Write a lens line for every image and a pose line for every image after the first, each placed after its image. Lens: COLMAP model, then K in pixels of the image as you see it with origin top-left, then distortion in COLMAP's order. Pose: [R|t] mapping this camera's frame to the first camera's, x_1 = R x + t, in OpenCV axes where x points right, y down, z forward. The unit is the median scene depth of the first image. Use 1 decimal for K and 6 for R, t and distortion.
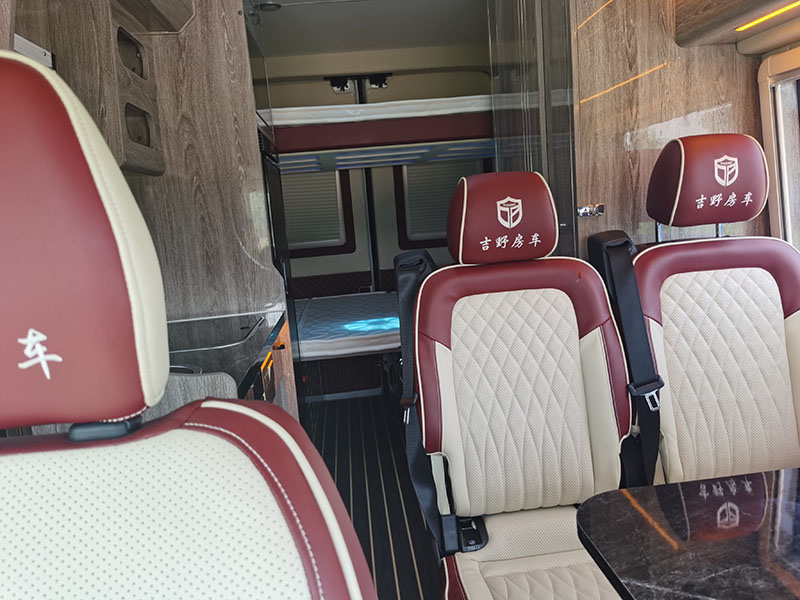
lens RADIAL K [[630.0, 0, 399.7], [0, 630.0, 303.9], [0, 0, 1]] dist [0.035480, -0.046931]
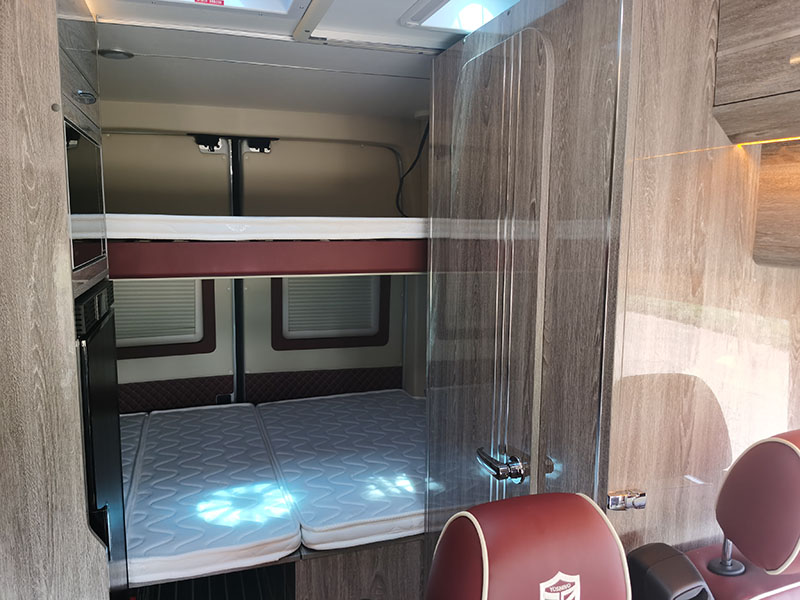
lens RADIAL K [[630.0, 0, 403.6], [0, 630.0, 296.6], [0, 0, 1]] dist [0.035480, -0.046931]
pose [[0.968412, 0.058280, 0.242451, -0.076123], [-0.052484, 0.998162, -0.030300, -0.282941], [-0.243771, 0.016618, 0.969690, 0.370173]]
